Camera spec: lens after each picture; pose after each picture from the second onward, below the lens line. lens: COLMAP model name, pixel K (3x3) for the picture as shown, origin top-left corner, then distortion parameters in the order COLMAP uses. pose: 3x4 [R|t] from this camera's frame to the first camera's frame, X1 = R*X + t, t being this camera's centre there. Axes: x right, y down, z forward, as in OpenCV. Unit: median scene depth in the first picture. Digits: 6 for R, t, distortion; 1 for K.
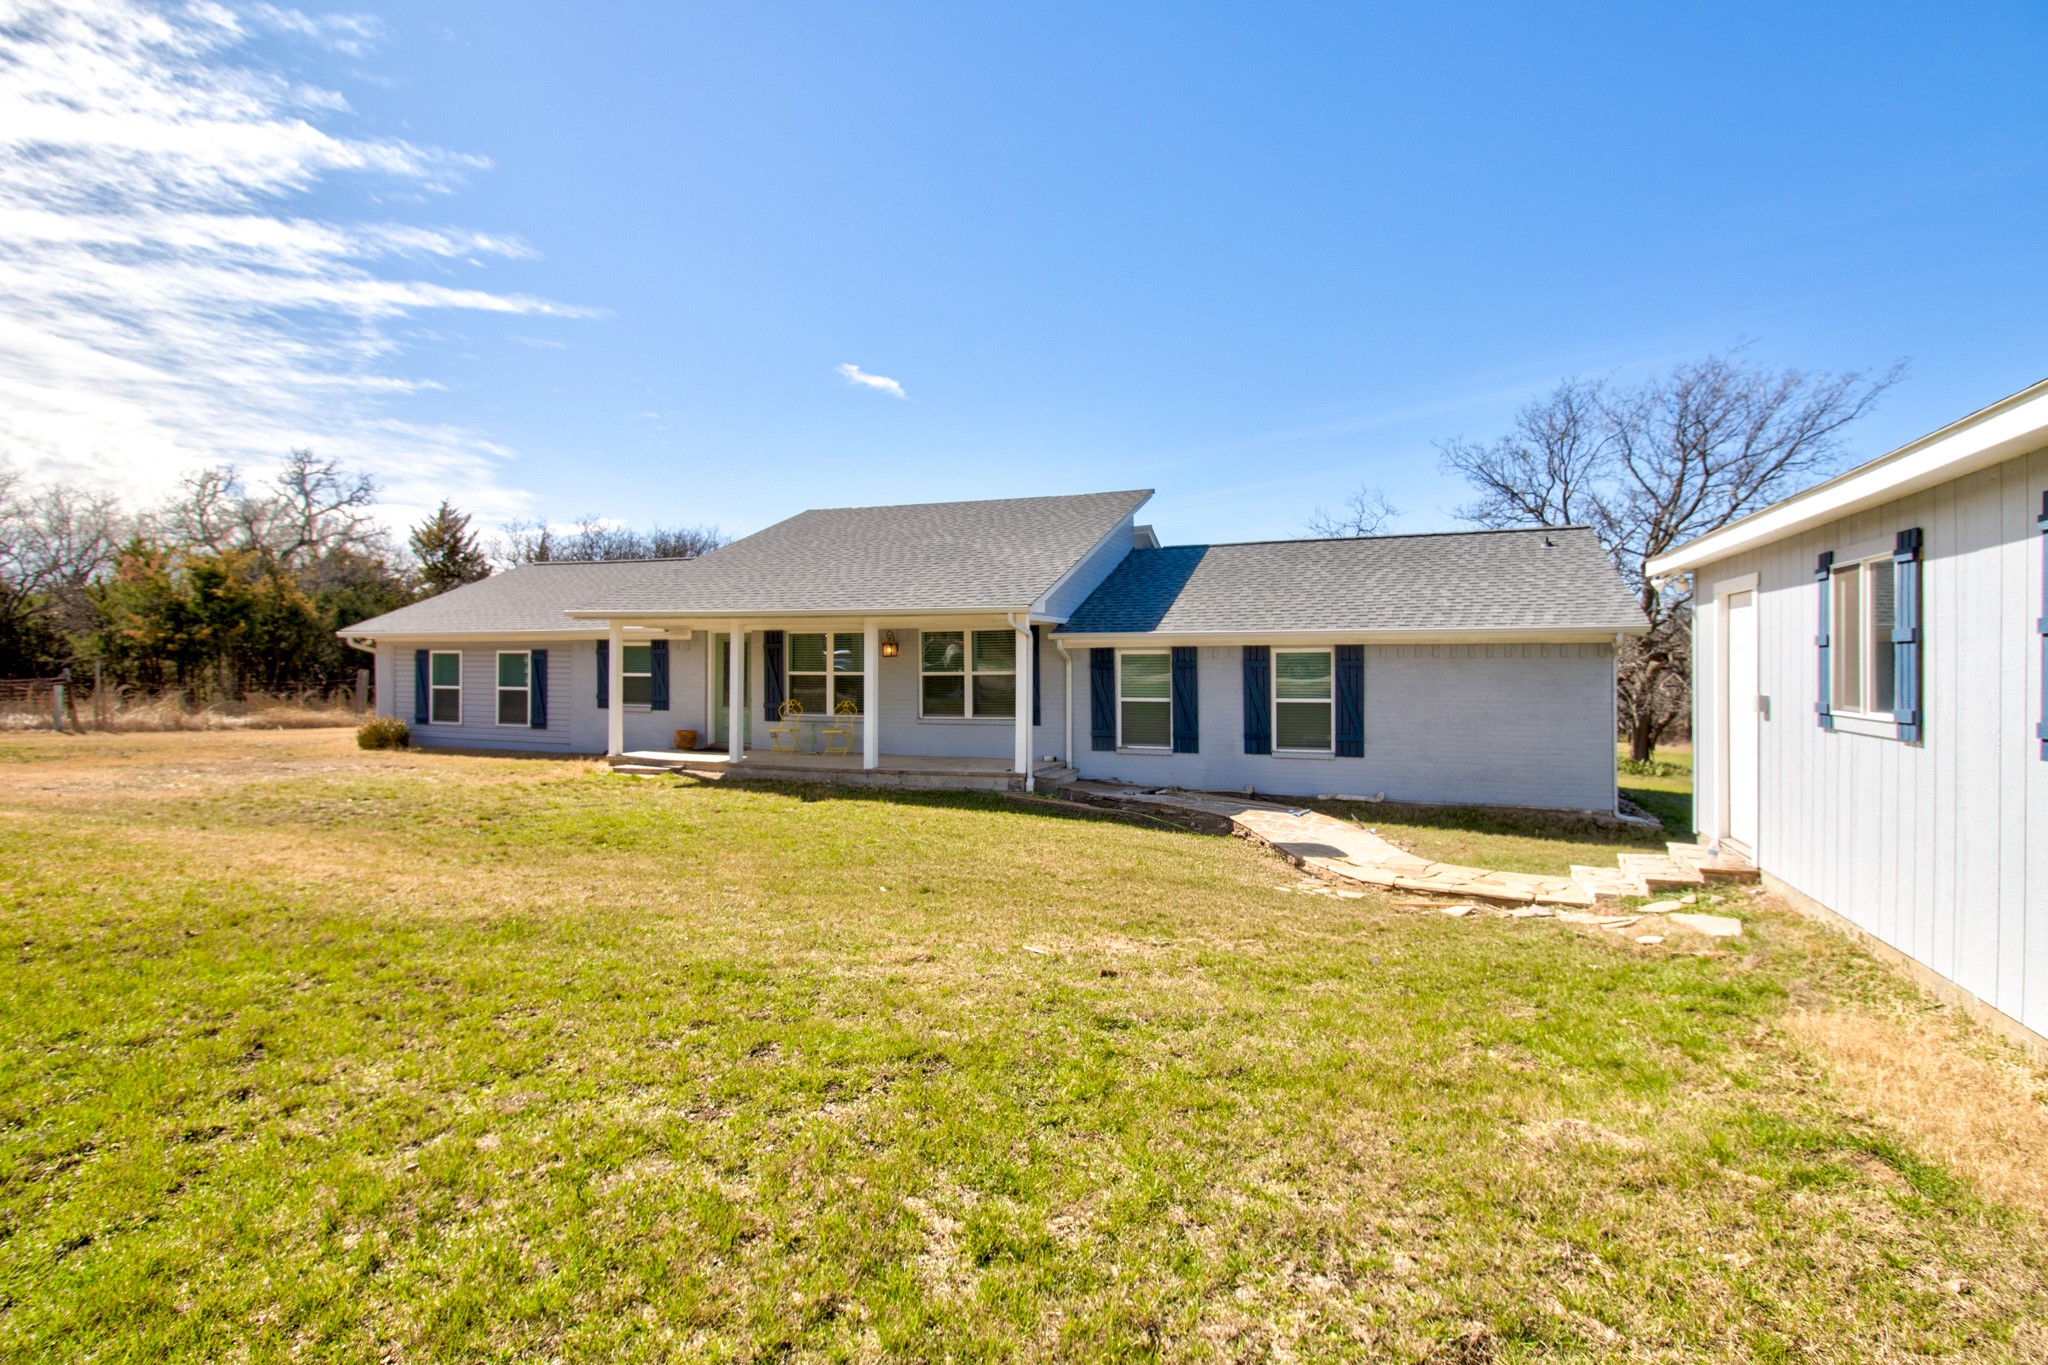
lens RADIAL K [[987.9, 0, 1028.1], [0, 987.9, 674.7], [0, 0, 1]] dist [-0.005793, -0.007382]
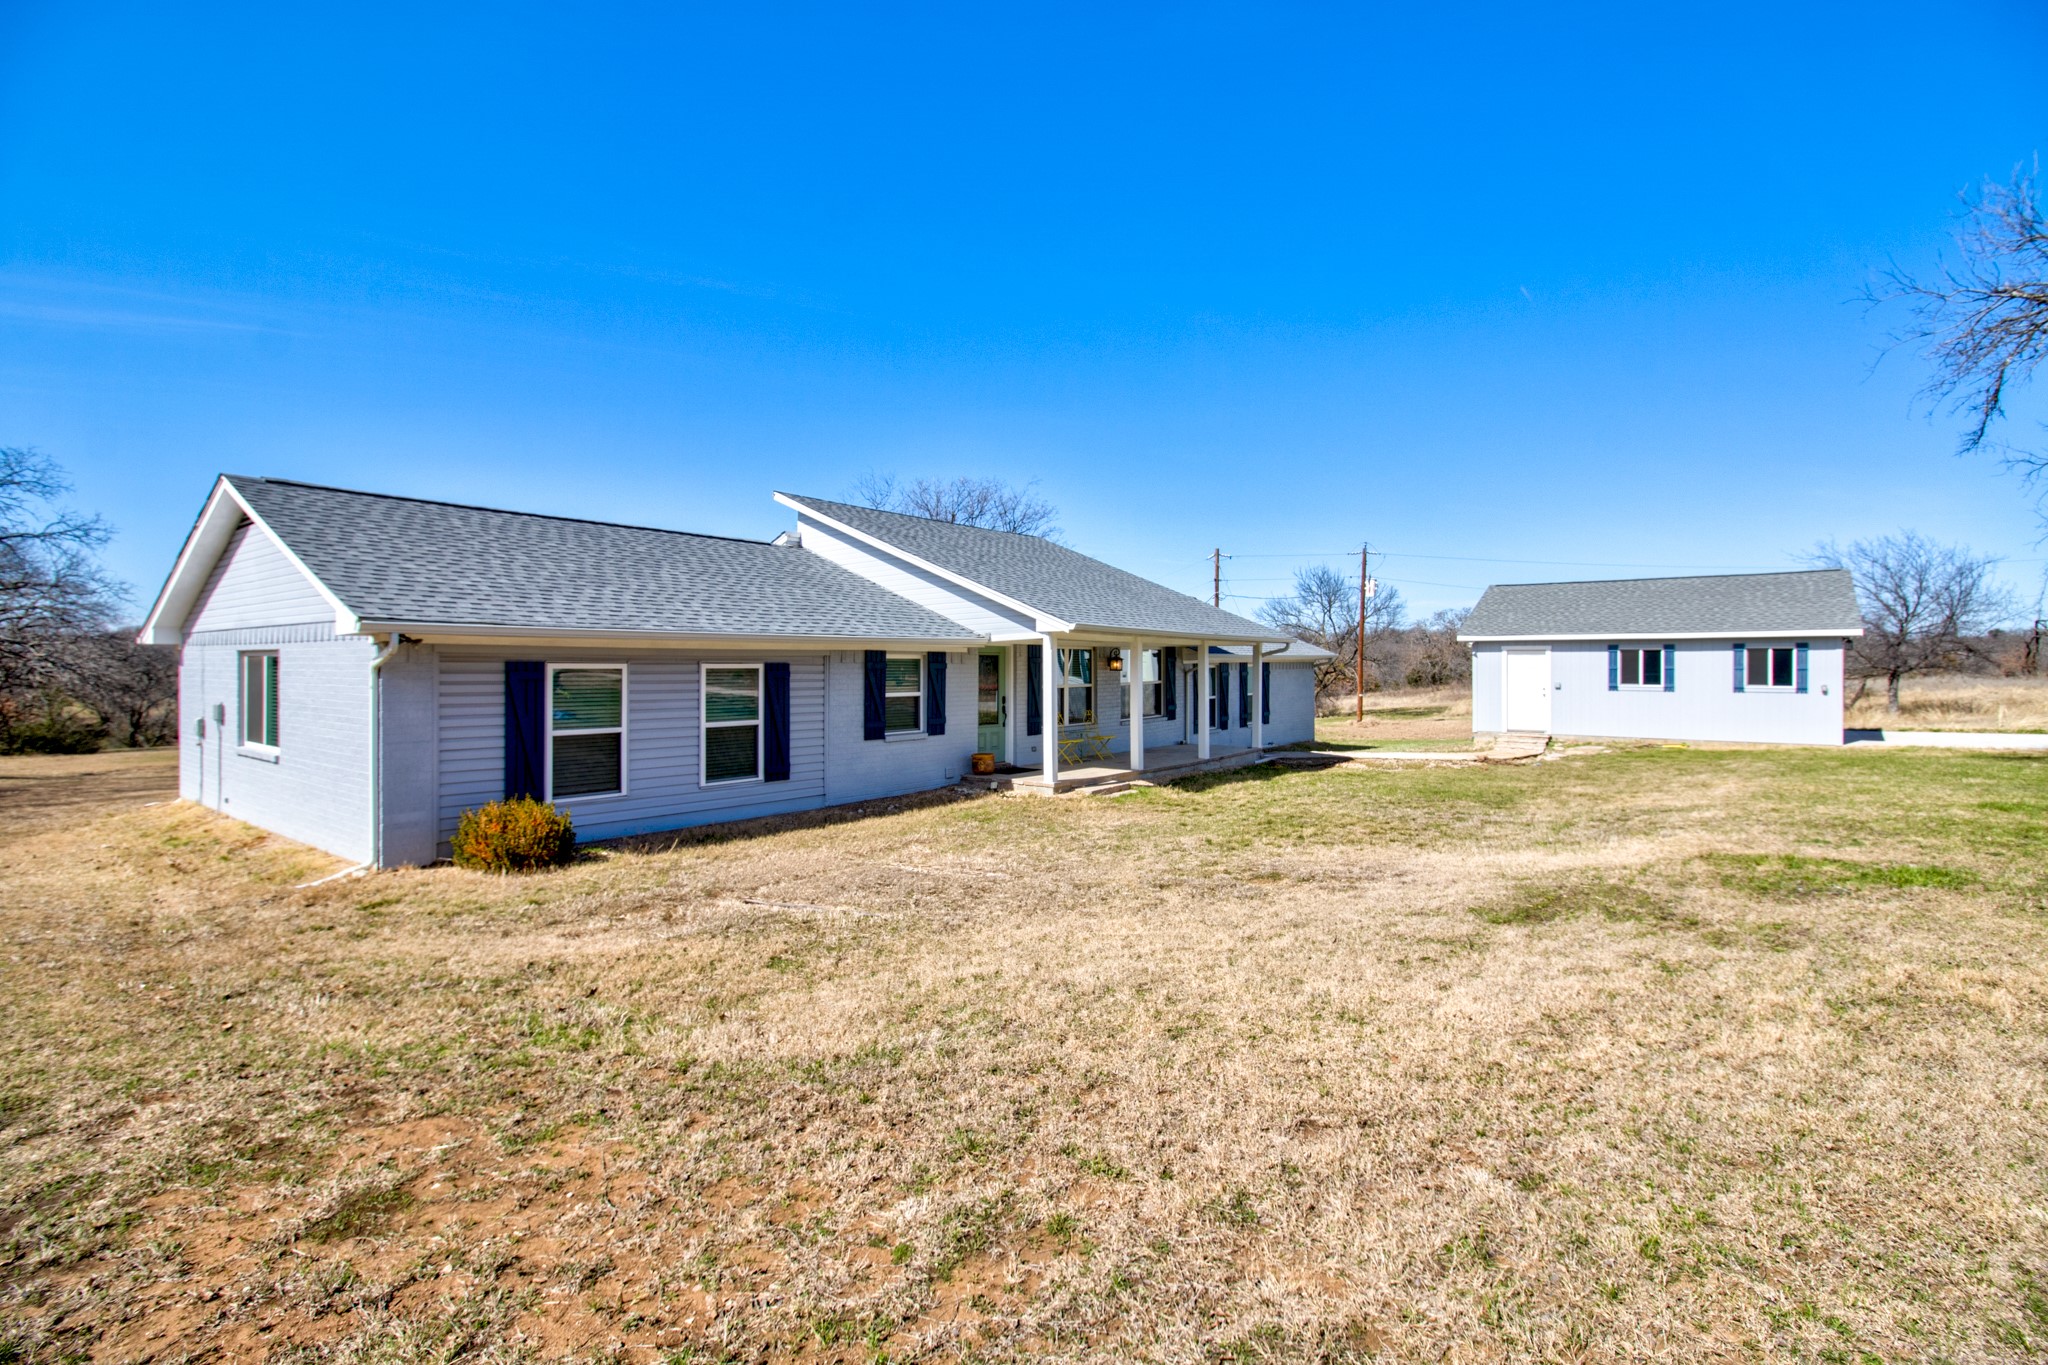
lens RADIAL K [[939.7, 0, 1016.1], [0, 939.7, 669.7], [0, 0, 1]] dist [-0.000461, 0.000185]
pose [[0.299191, -0.010441, 0.954136, -1.121756], [0.009913, 0.999920, 0.007834, -0.025408], [-0.954142, 0.007115, 0.299271, 0.698573]]
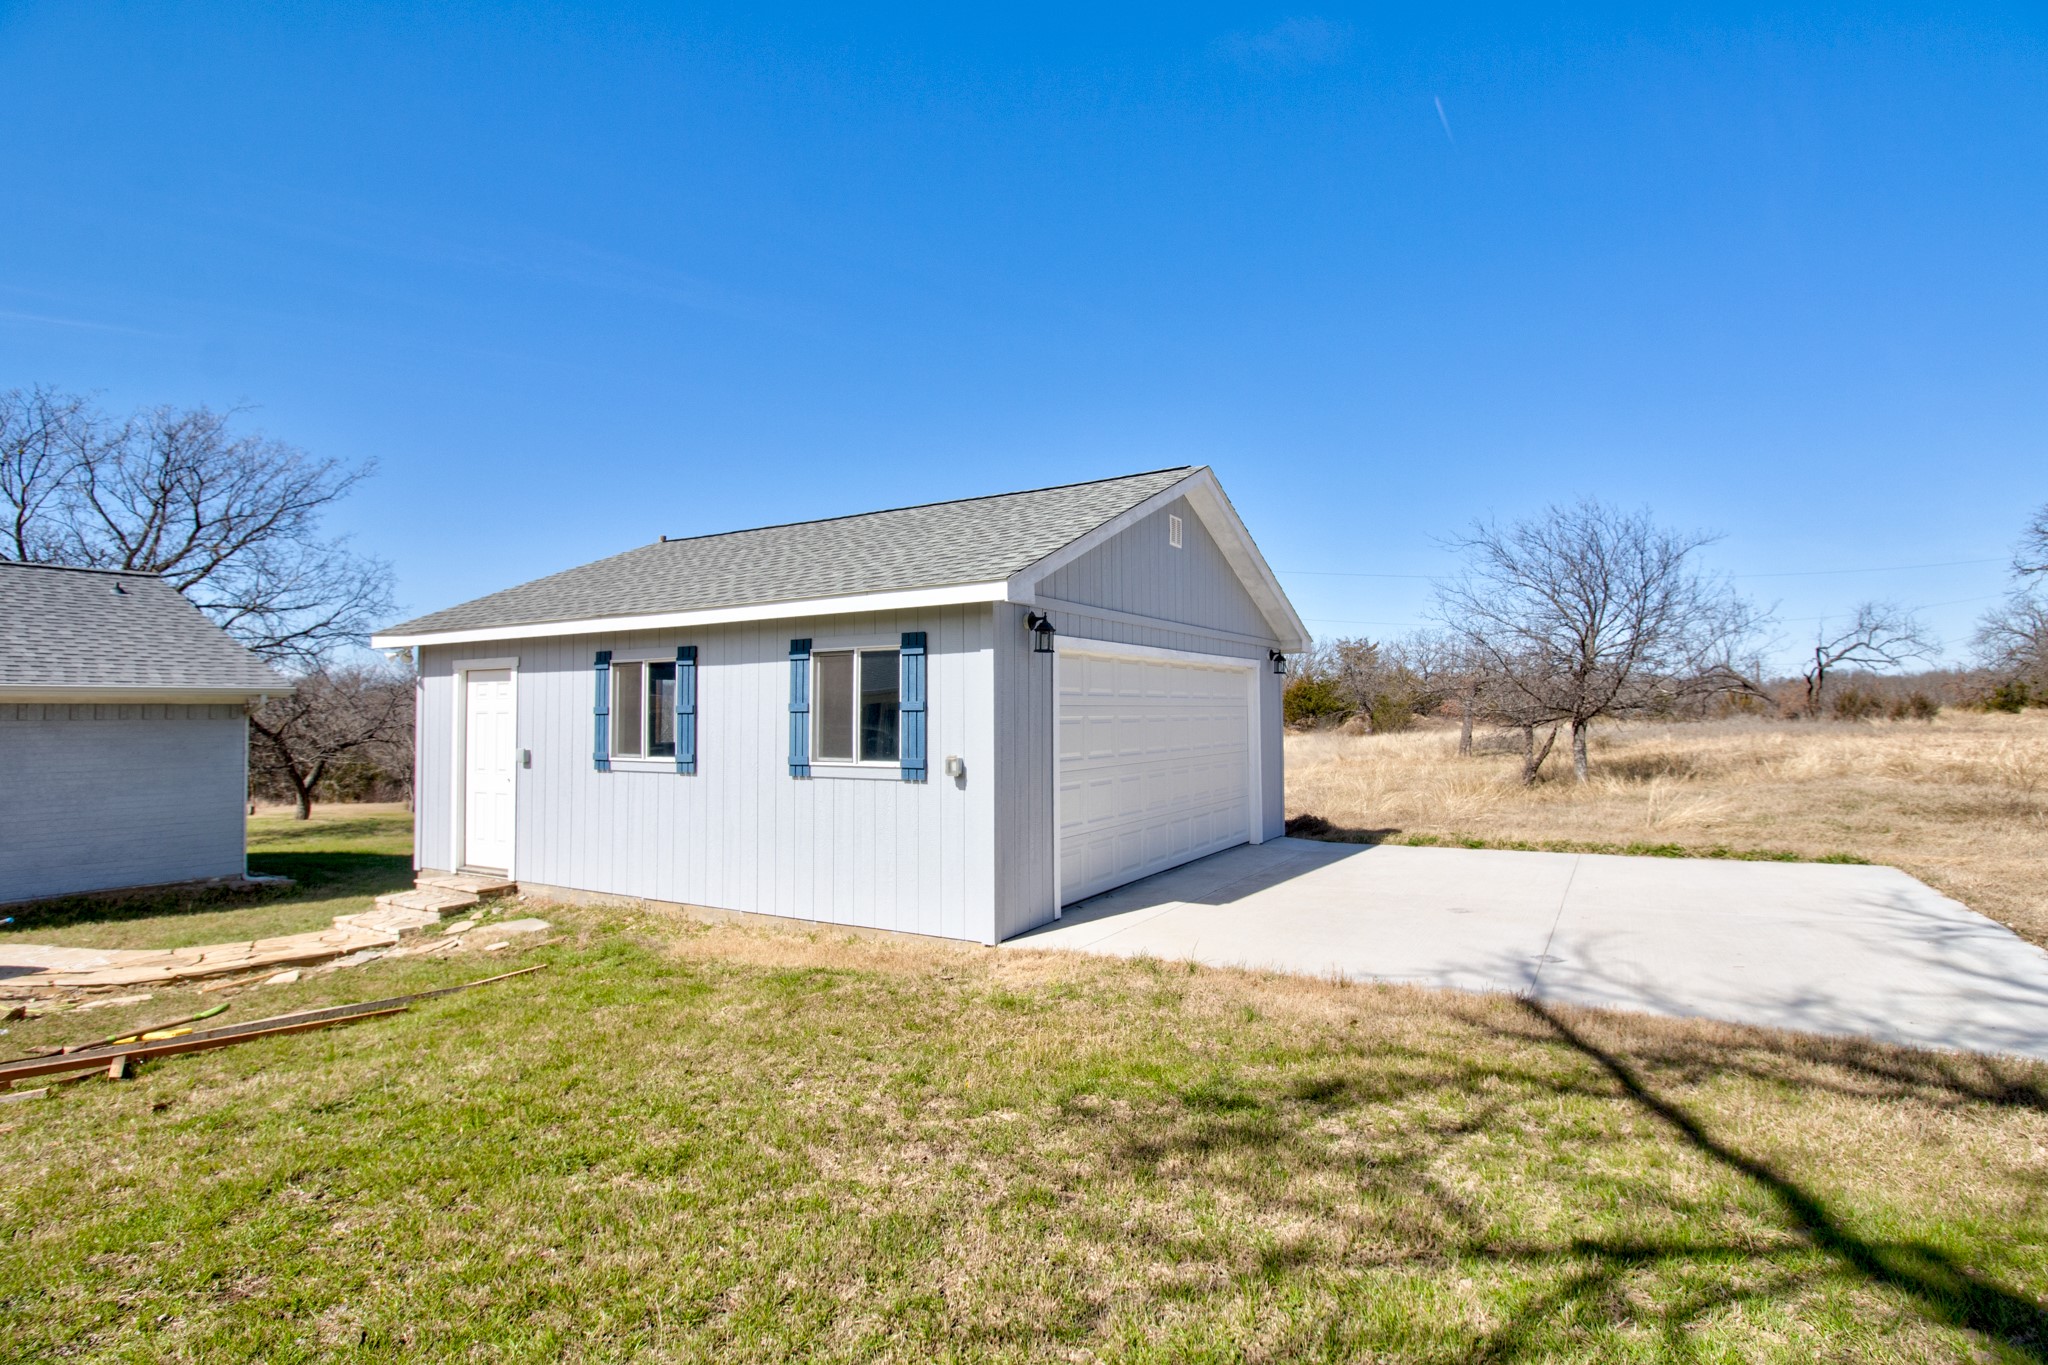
lens RADIAL K [[987.9, 0, 1035.3], [0, 987.9, 675.4], [0, 0, 1]] dist [-0.005793, -0.007382]
pose [[0.182983, 0.033455, 0.982547, -0.164921], [0.019657, 0.999097, -0.037680, -0.005789], [-0.982920, 0.026209, 0.182160, 0.026571]]
